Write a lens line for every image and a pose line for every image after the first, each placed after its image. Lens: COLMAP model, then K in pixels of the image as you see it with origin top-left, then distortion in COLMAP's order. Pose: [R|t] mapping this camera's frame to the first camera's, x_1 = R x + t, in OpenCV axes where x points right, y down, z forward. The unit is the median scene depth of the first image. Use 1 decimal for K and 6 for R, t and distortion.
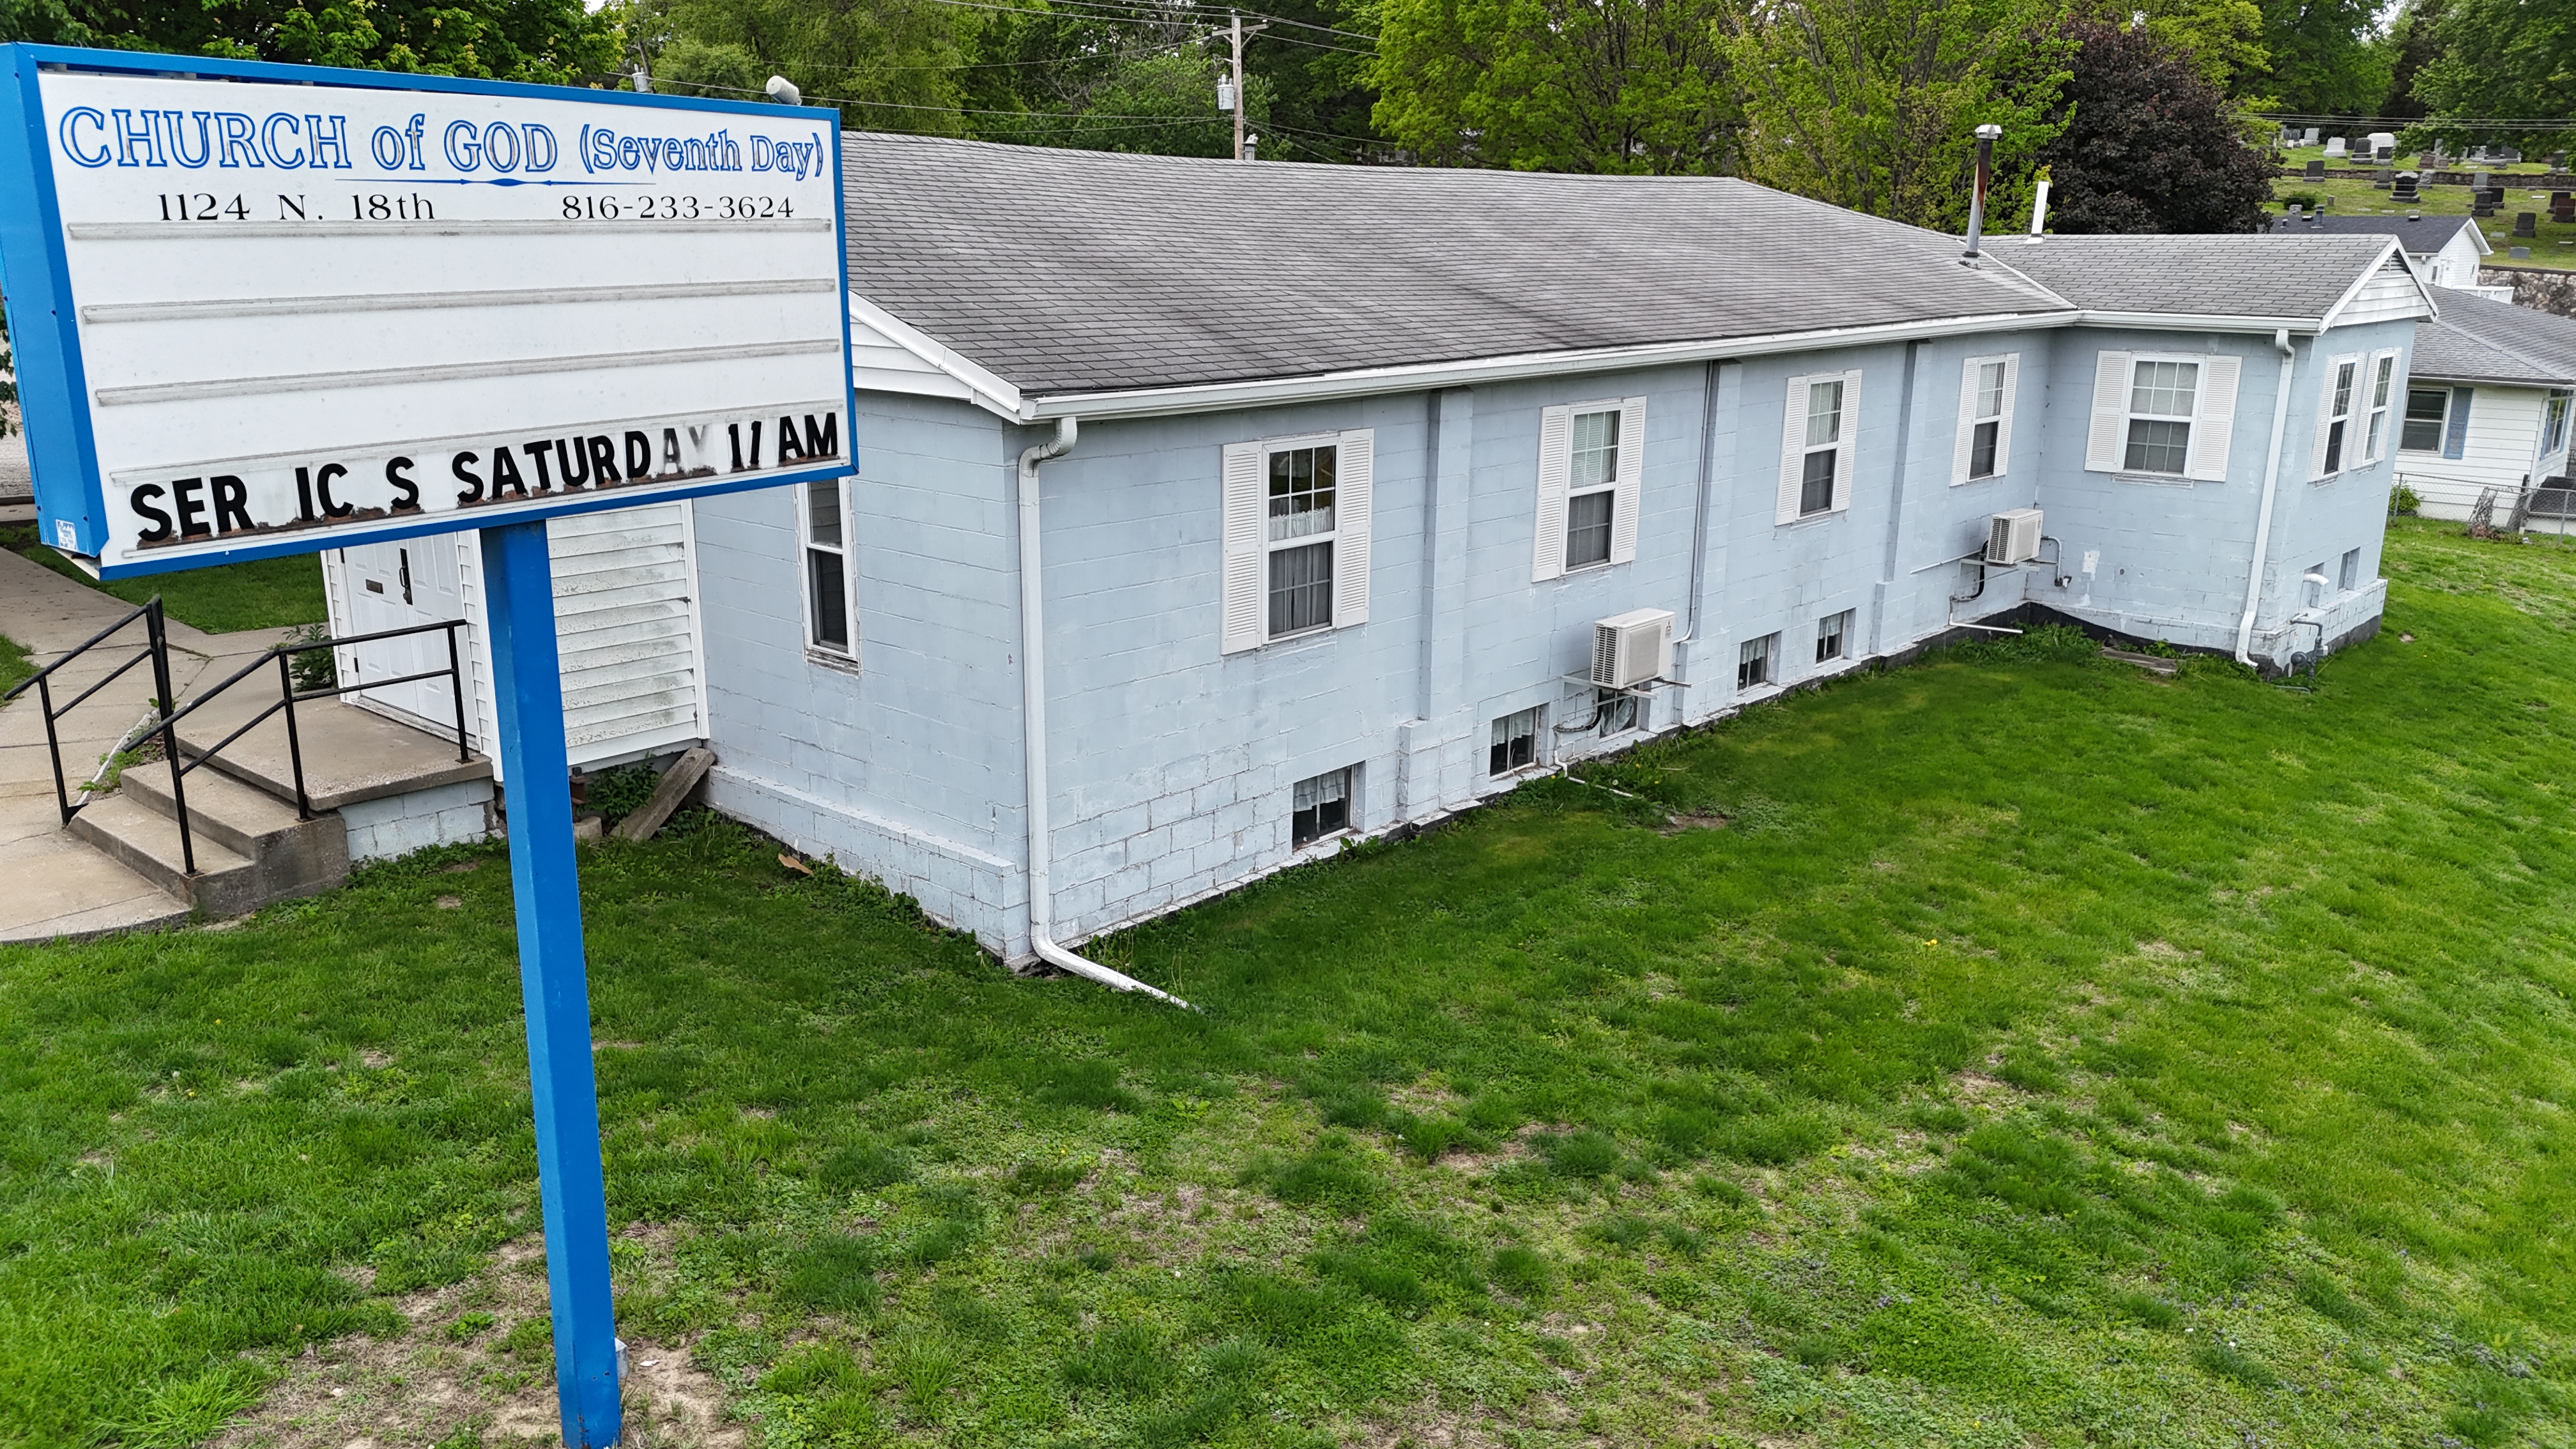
lens RADIAL K [[1877.2, 0, 1287.4], [0, 1877.2, 725.5], [0, 0, 1]] dist [0.070724, -0.062122]
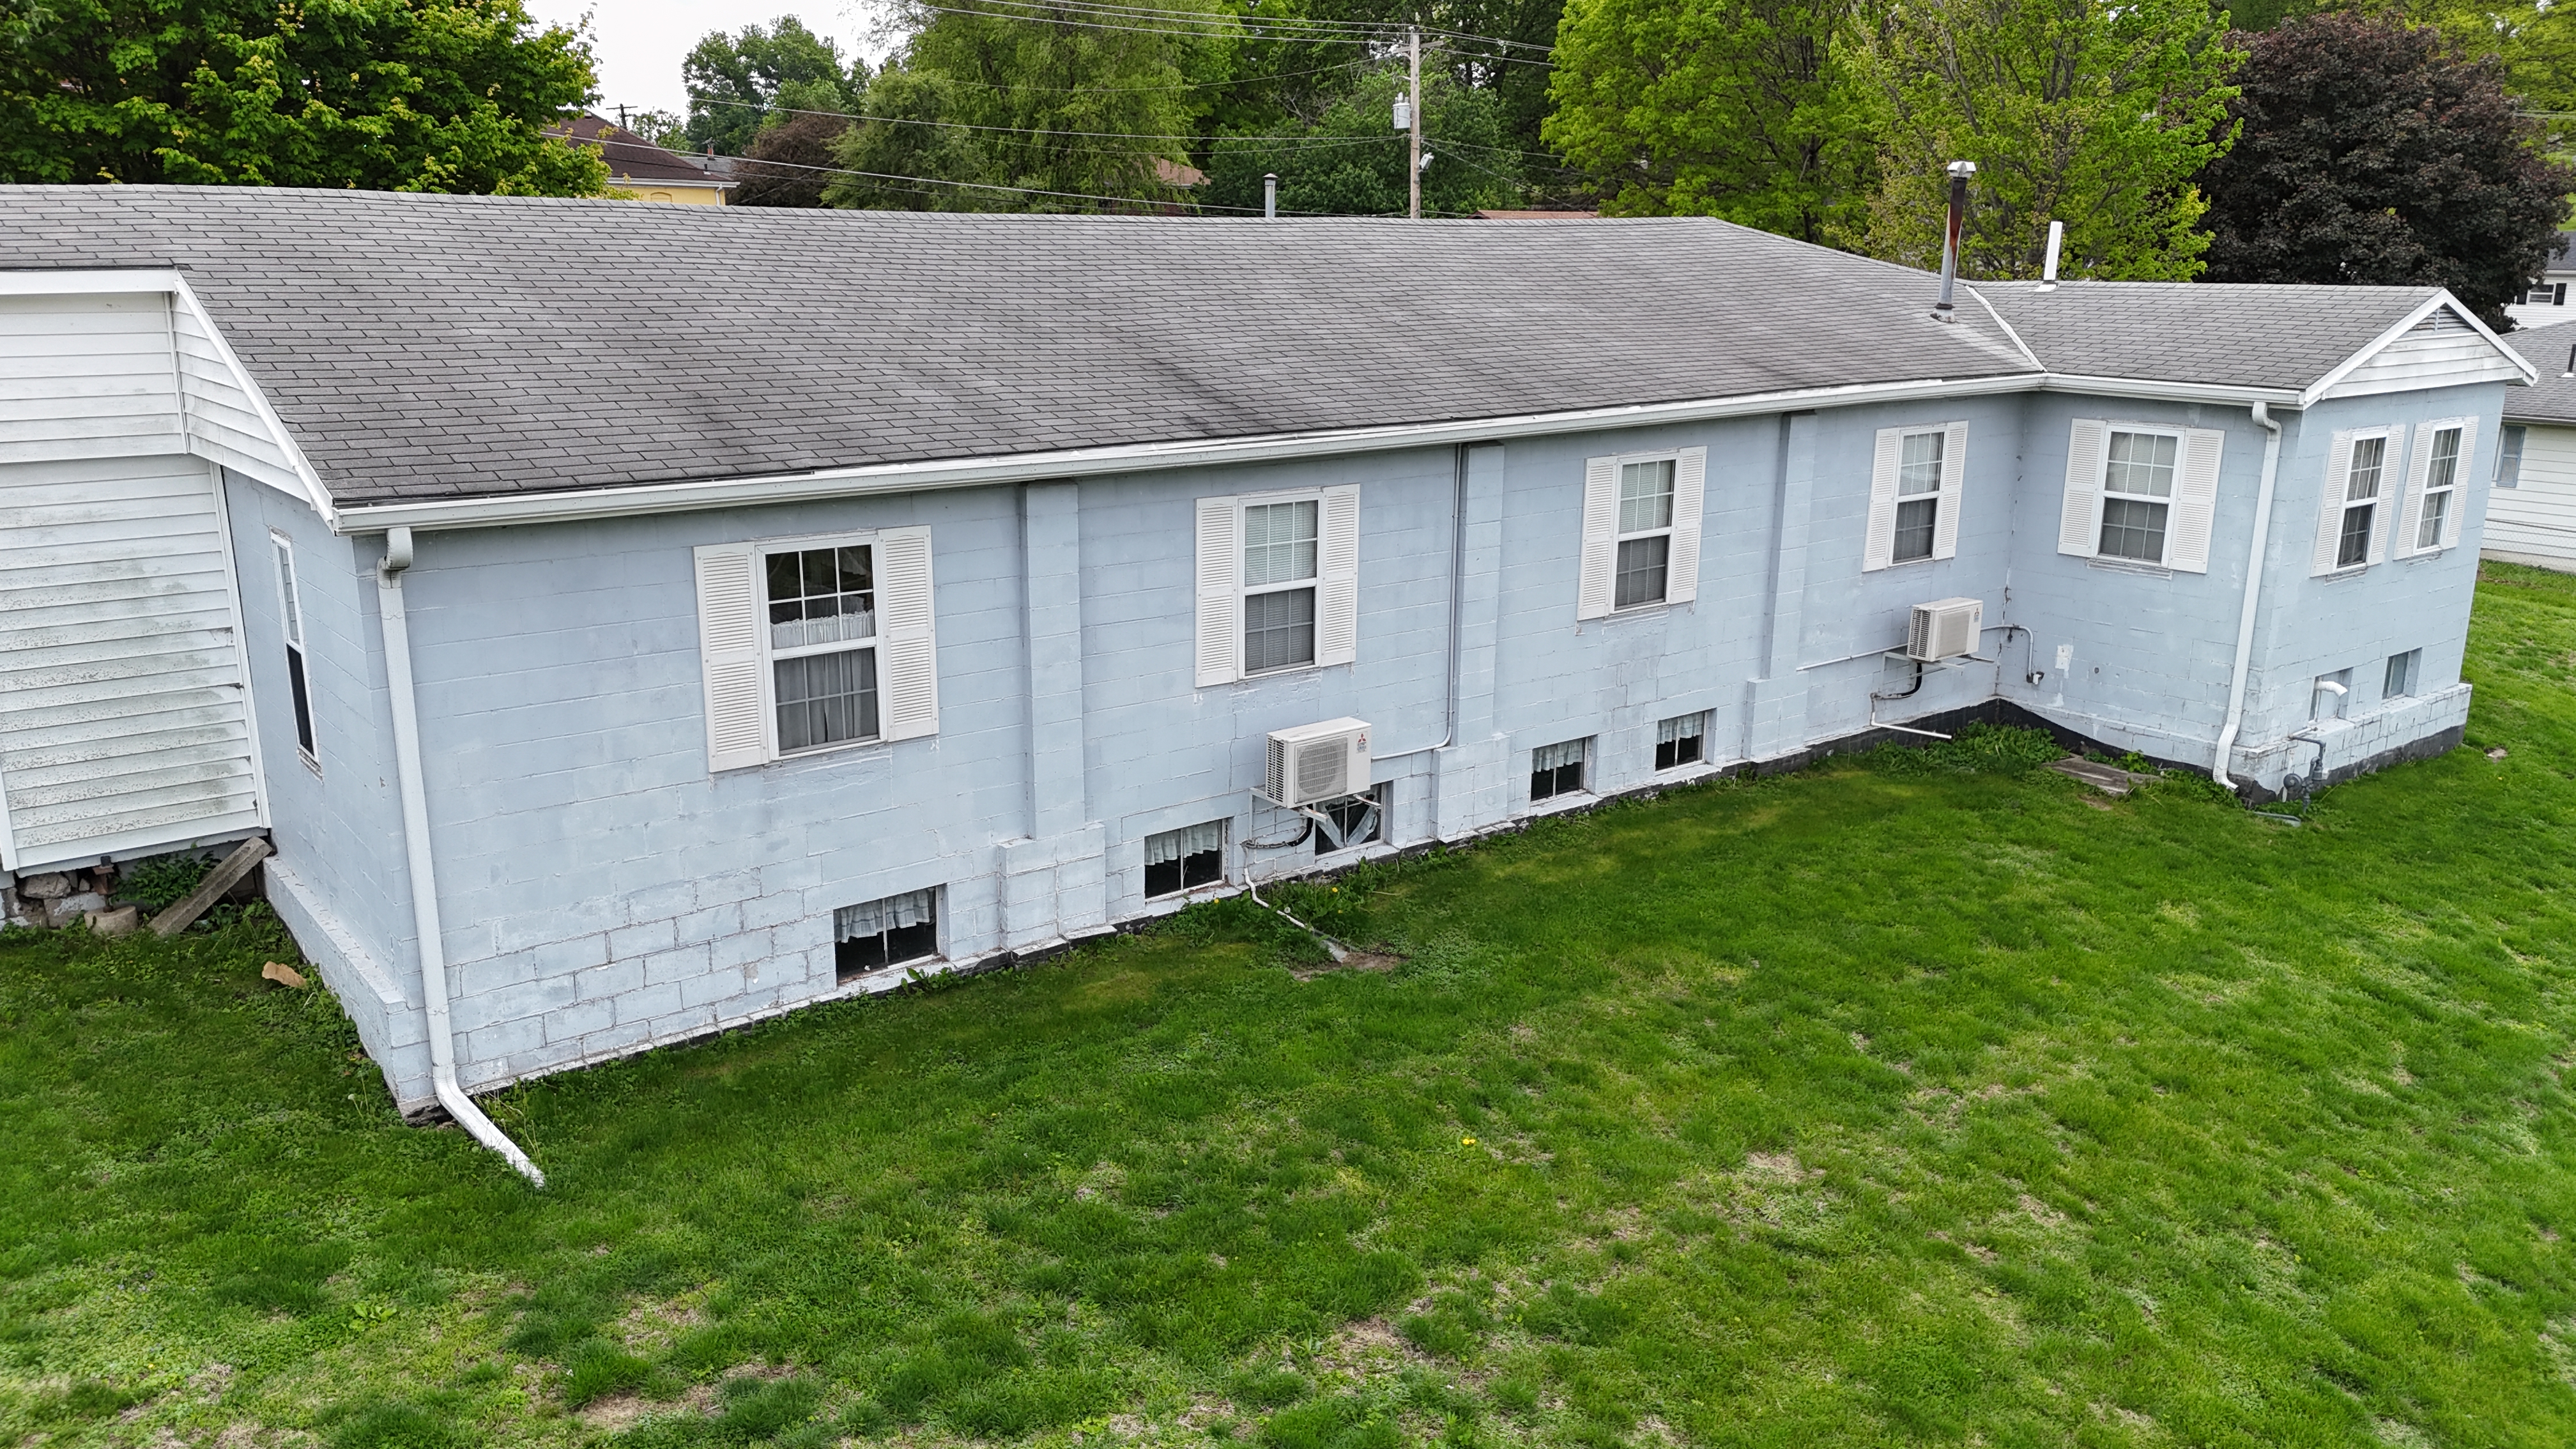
lens RADIAL K [[1877.2, 0, 1289.1], [0, 1877.2, 723.9], [0, 0, 1]] dist [0.070724, -0.062122]
pose [[0.984836, 0.041167, -0.168533, 0.382971], [-0.041729, 0.999129, 0.000206, -0.070876], [0.168395, 0.006830, 0.985696, 0.130833]]
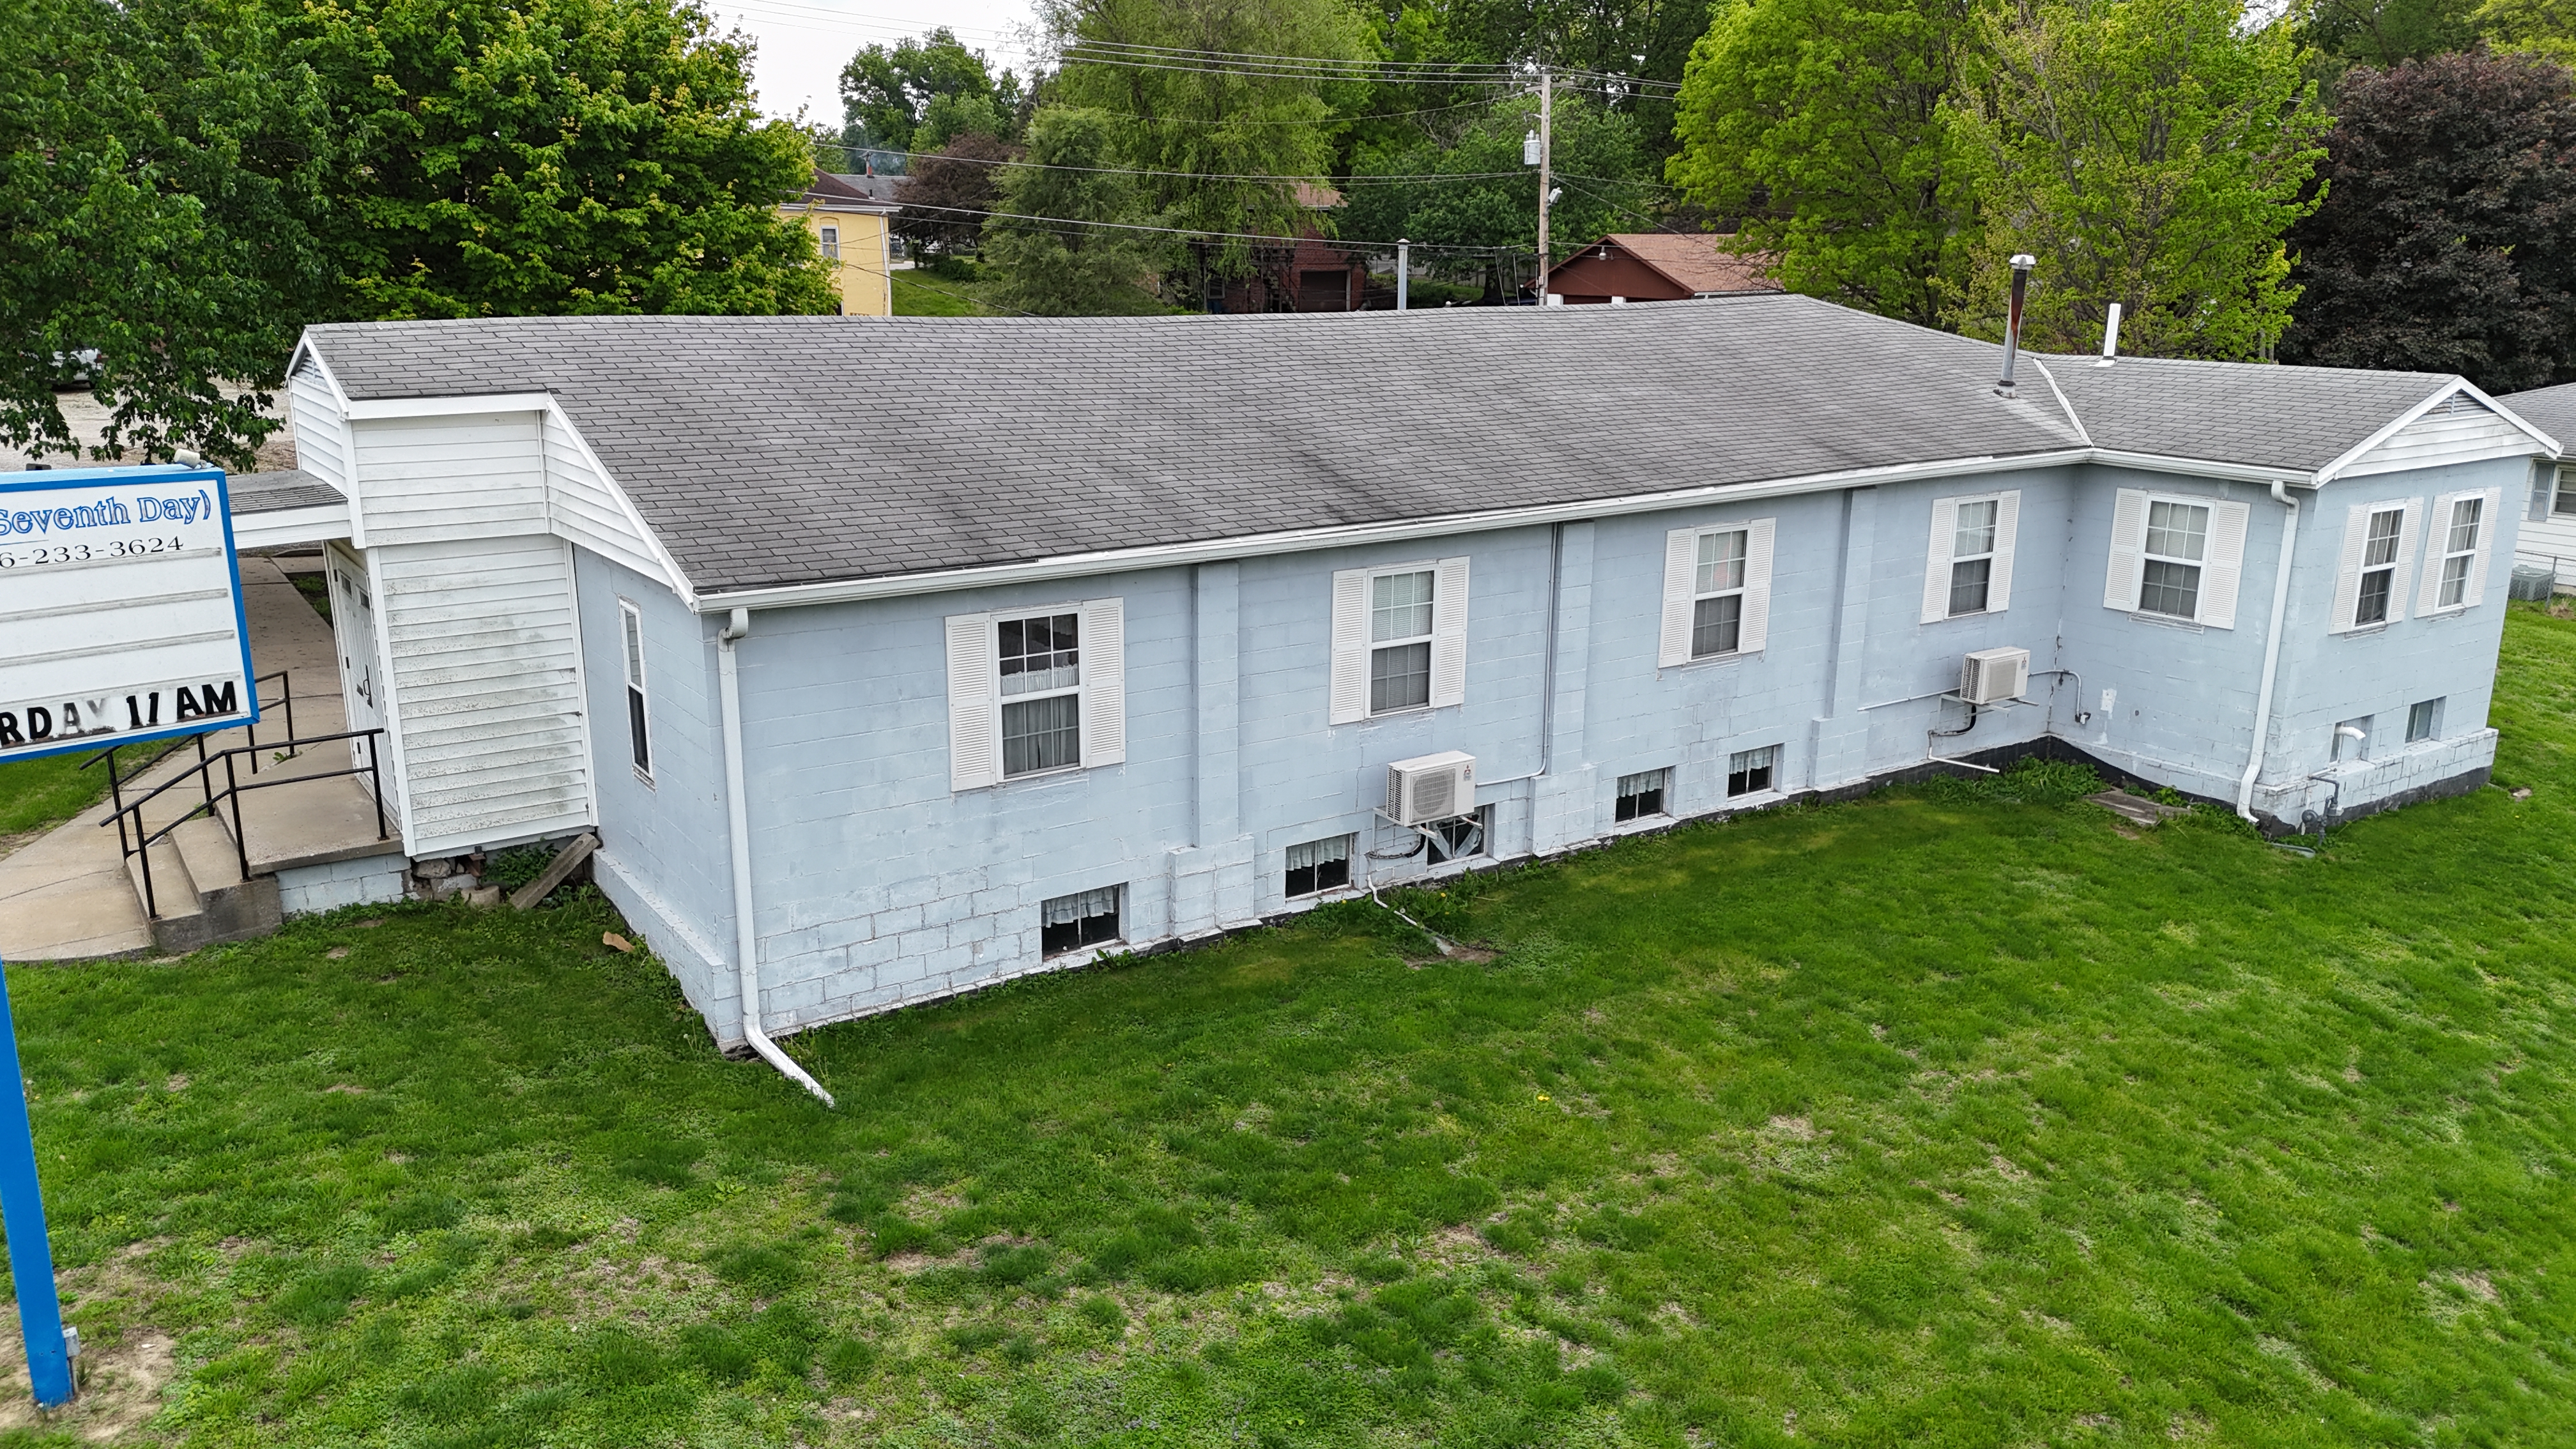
lens RADIAL K [[1877.2, 0, 1290.4], [0, 1877.2, 723.4], [0, 0, 1]] dist [0.070724, -0.062122]
pose [[0.970534, 0.058188, -0.233832, 0.424903], [-0.058651, 0.998266, 0.004978, -0.094926], [0.233716, 0.008883, 0.972264, -0.088427]]
